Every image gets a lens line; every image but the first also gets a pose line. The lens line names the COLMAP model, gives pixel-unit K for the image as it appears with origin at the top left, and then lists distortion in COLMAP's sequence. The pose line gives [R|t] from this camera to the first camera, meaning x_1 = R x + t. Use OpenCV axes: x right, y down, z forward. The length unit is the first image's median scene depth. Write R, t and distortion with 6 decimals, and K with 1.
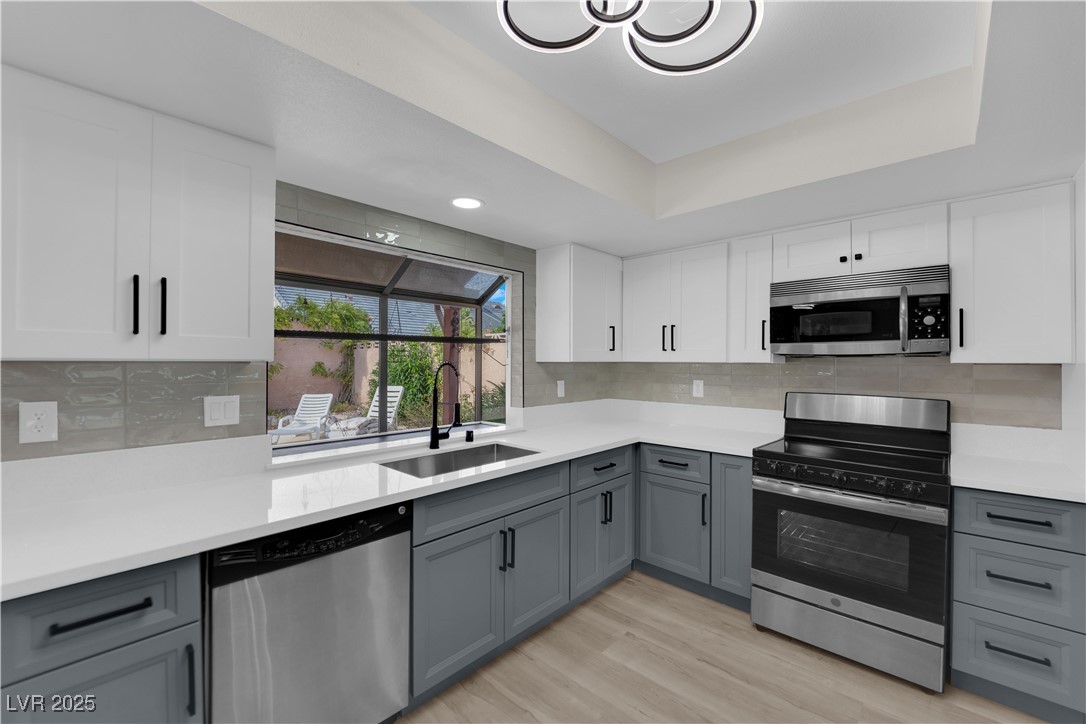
lens RADIAL K [[439.3, 0, 551.0], [0, 439.3, 360.1], [0, 0, 1]] dist [-0.018058, 0.000932]
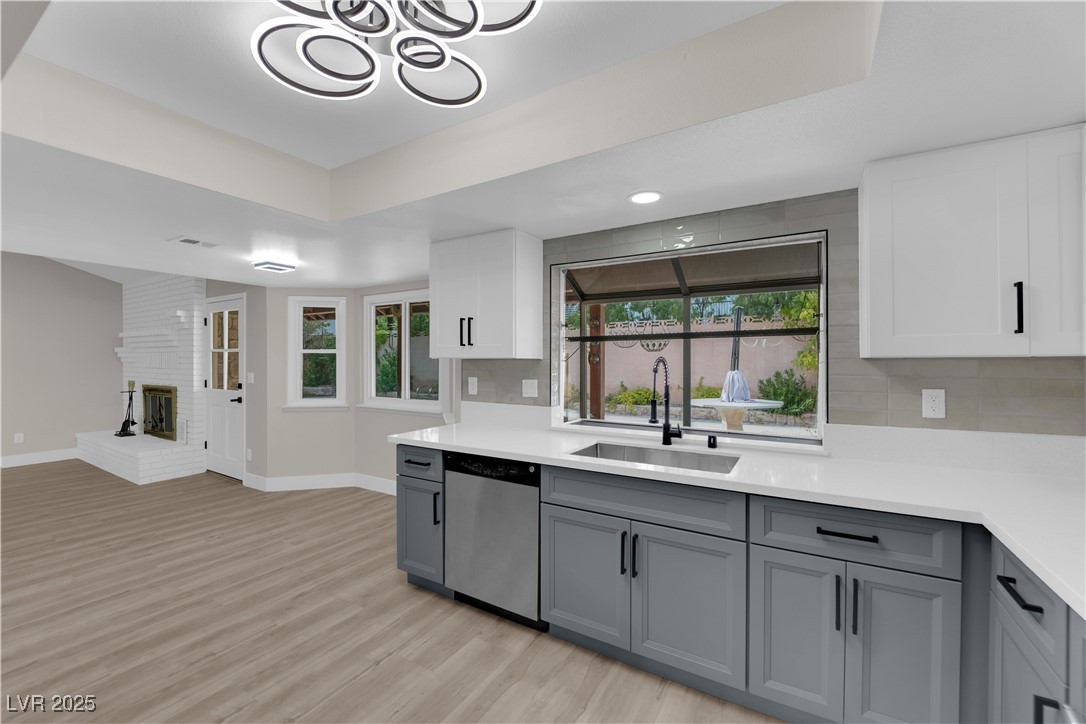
lens RADIAL K [[439.3, 0, 542.0], [0, 439.3, 358.3], [0, 0, 1]] dist [-0.018058, 0.000932]
pose [[0.192260, -0.007078, -0.981318, 0.695393], [0.005976, 0.999964, -0.006041, 0.008101], [0.981326, -0.004703, 0.192296, 0.547734]]
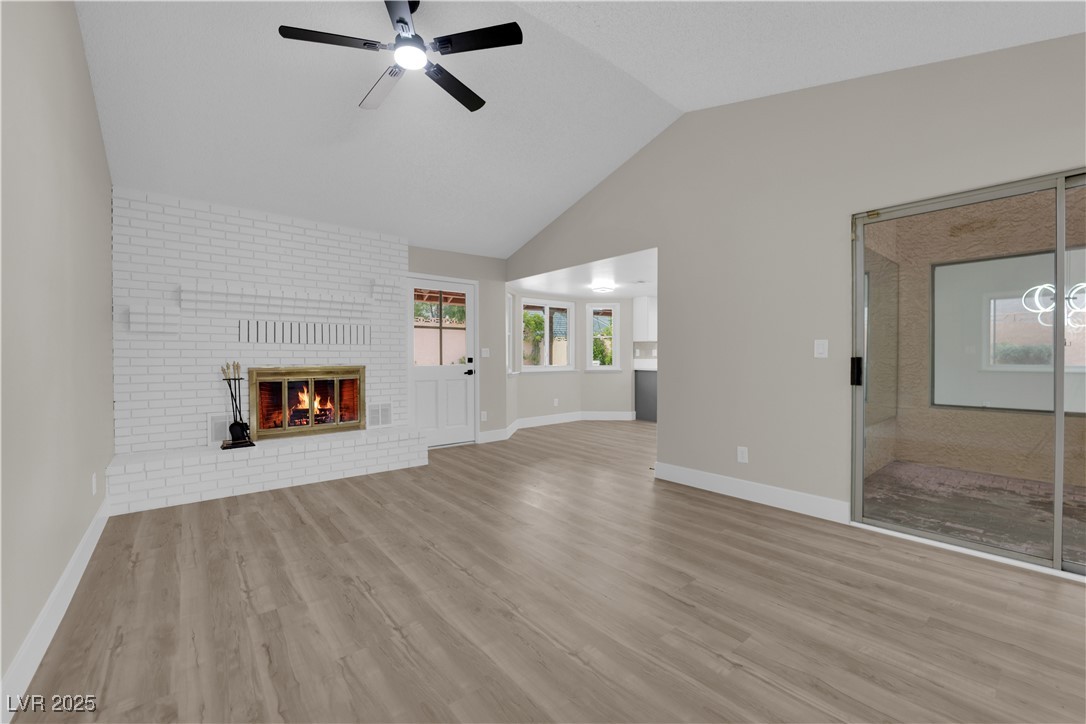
lens RADIAL K [[439.3, 0, 549.4], [0, 439.3, 360.3], [0, 0, 1]] dist [-0.018058, 0.000932]
pose [[0.990143, -0.003322, -0.140020, -0.988855], [0.005510, 0.999869, 0.015244, 0.094319], [0.139951, -0.015865, 0.990031, -2.889213]]
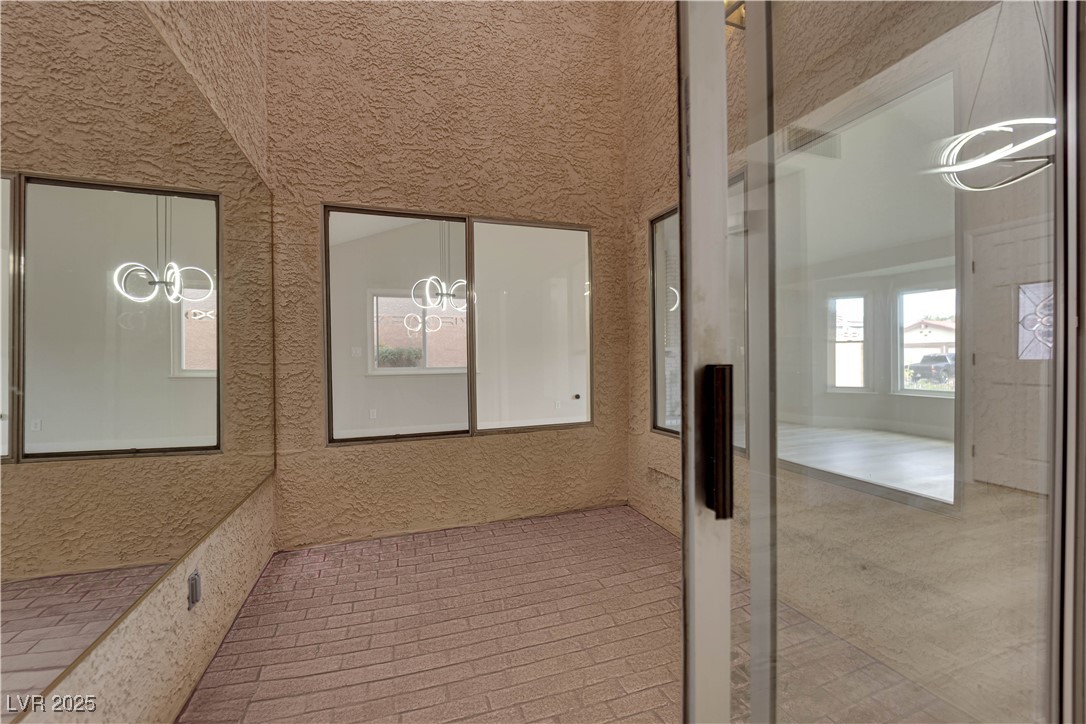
lens RADIAL K [[439.3, 0, 550.8], [0, 439.3, 360.5], [0, 0, 1]] dist [-0.018058, 0.000932]
pose [[0.466966, -0.018868, 0.884074, -0.324210], [0.009643, 0.999822, 0.016245, 0.103044], [-0.884223, 0.000939, 0.467064, -1.811259]]
